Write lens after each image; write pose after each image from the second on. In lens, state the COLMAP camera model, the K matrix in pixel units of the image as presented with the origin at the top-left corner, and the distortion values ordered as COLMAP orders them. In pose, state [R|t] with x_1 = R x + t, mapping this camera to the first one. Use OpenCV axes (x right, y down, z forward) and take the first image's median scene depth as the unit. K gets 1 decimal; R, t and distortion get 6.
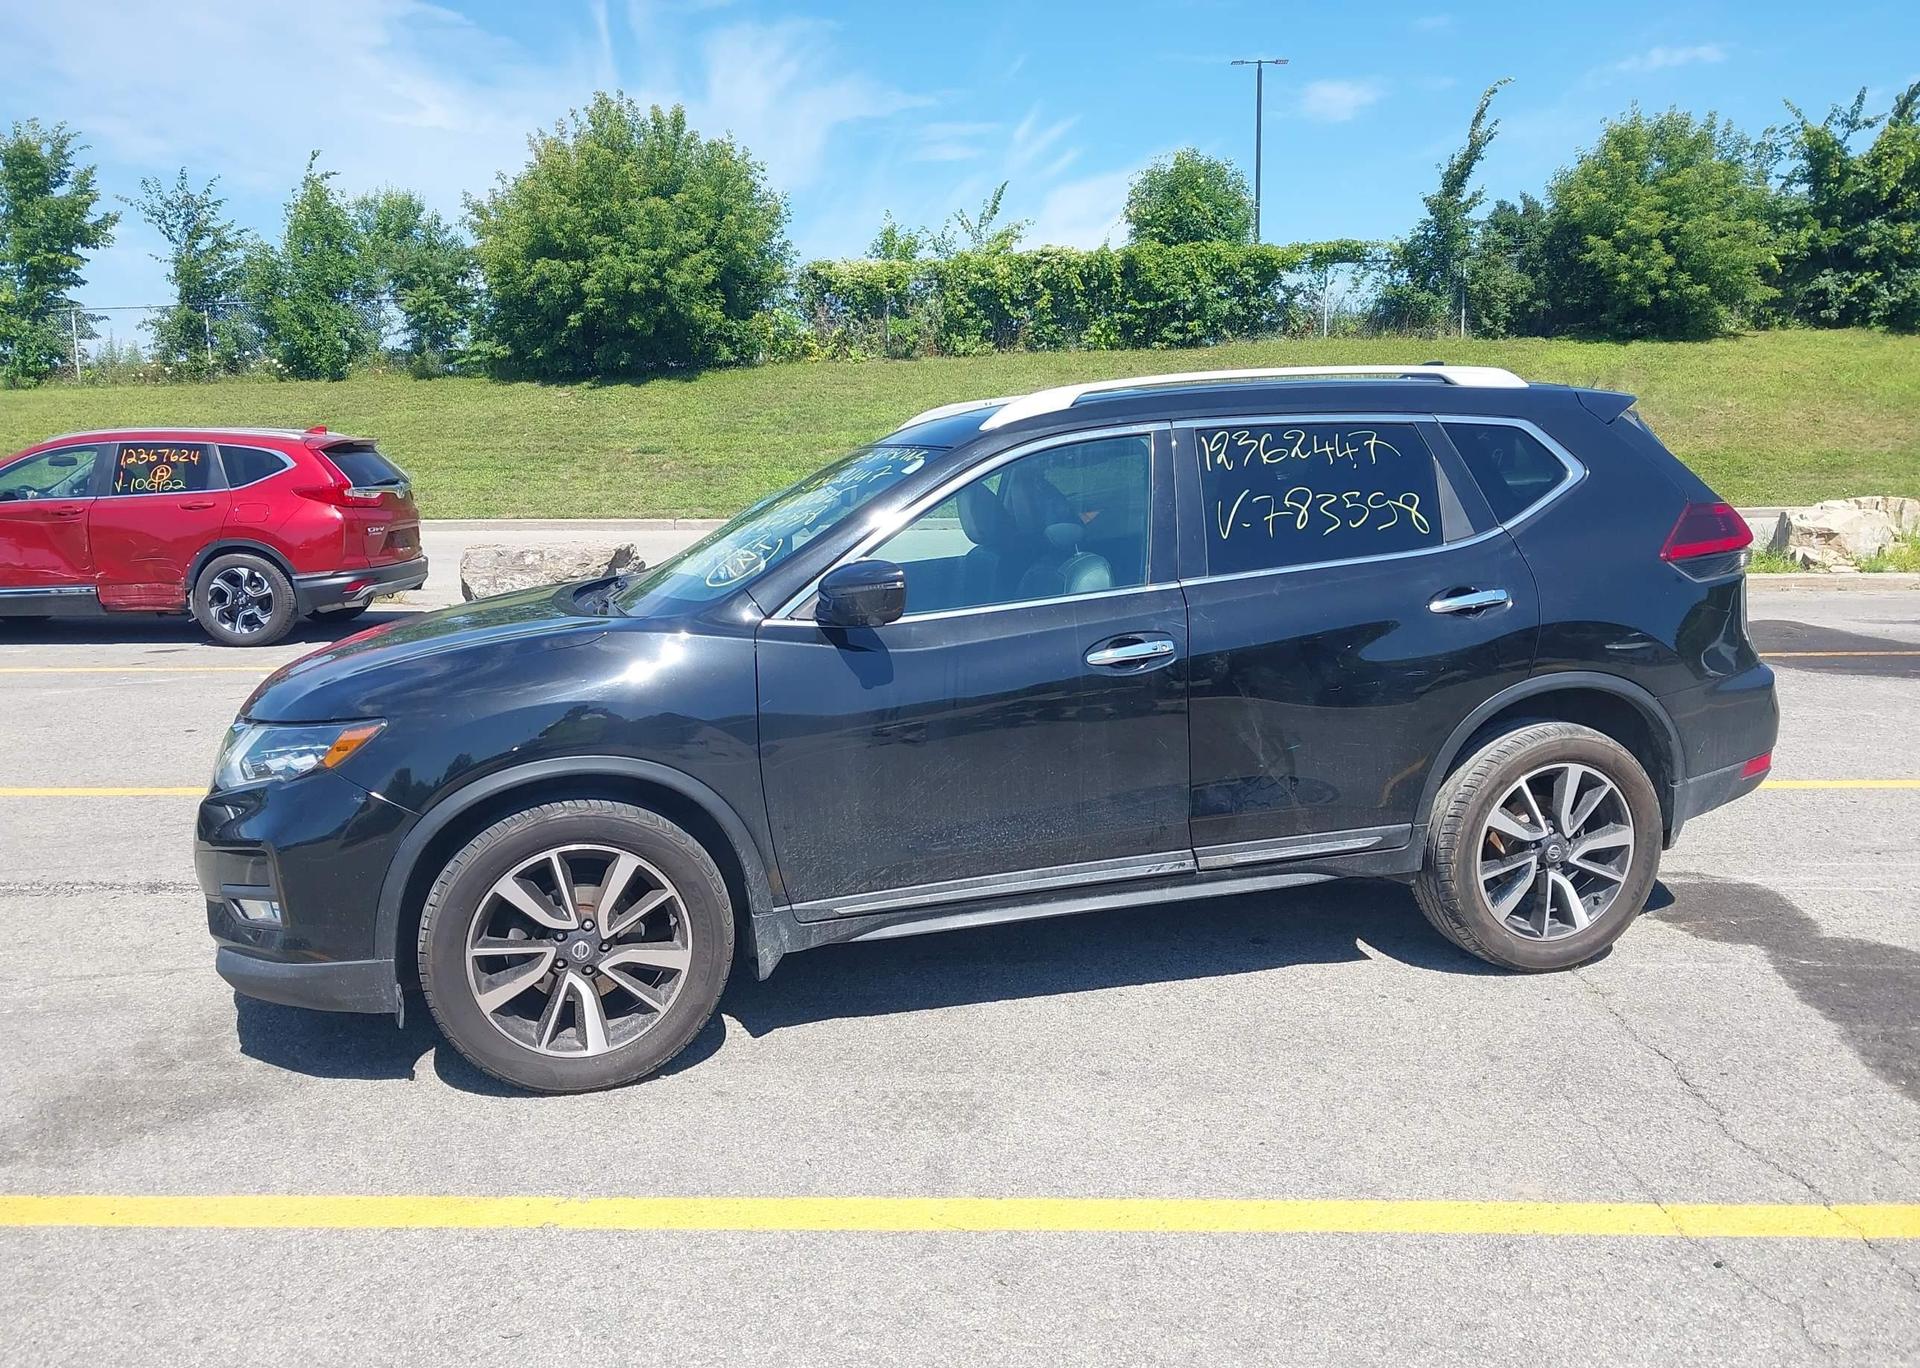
lens RADIAL K [[1534.7, 0, 959.1], [0, 1534.7, 691.6], [0, 0, 1]] dist [0.019597, -0.027950]
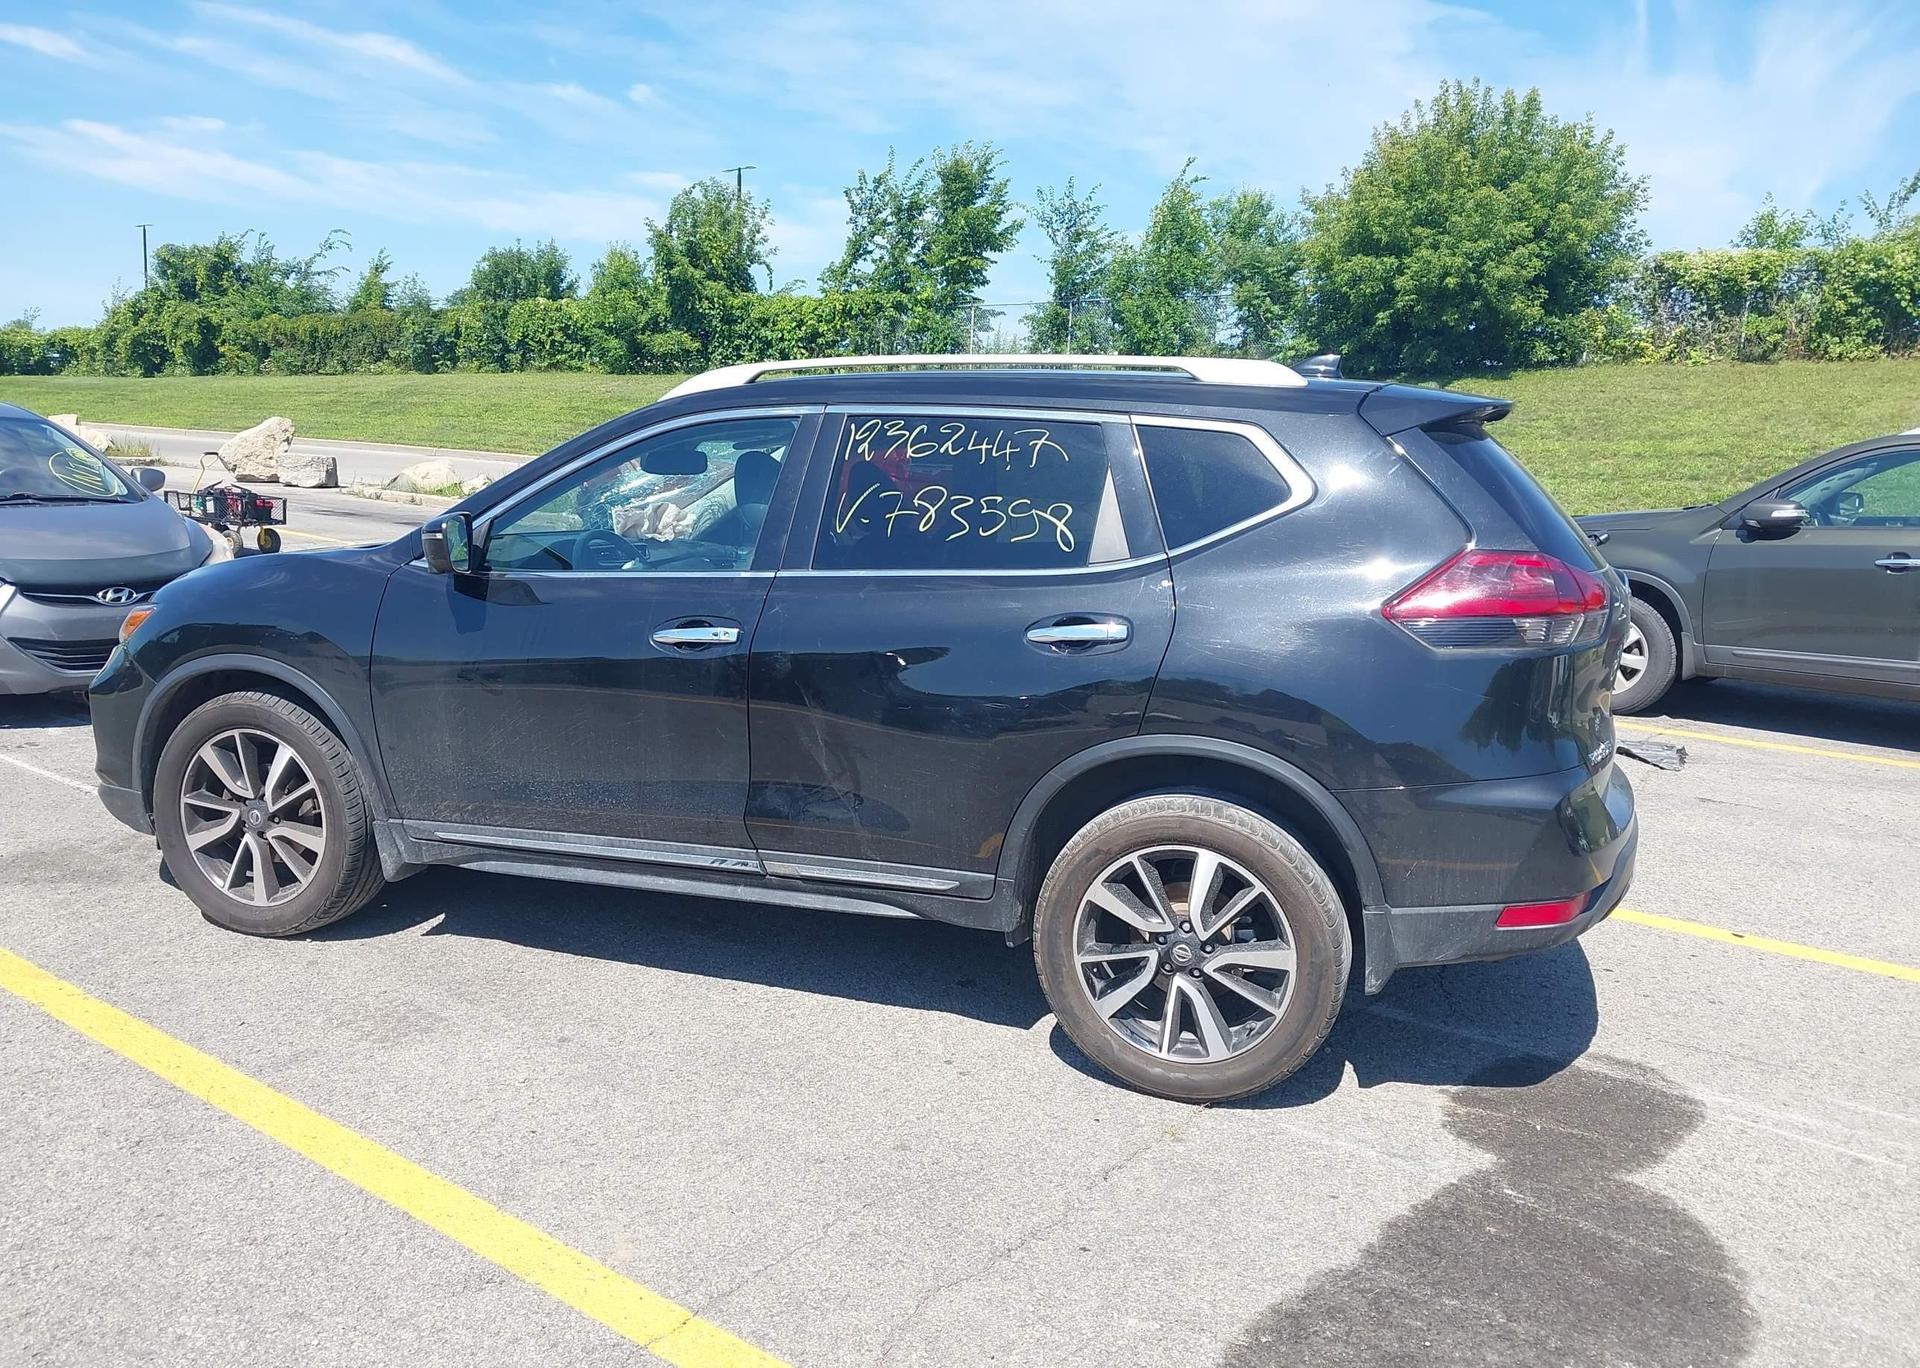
lens RADIAL K [[1534.7, 0, 951.1], [0, 1534.7, 680.4], [0, 0, 1]] dist [0.019597, -0.027950]
pose [[0.819546, 0.140730, -0.555463, 0.275155], [-0.143906, 0.988853, 0.038210, -0.020235], [0.554649, 0.048619, 0.830663, 0.094120]]
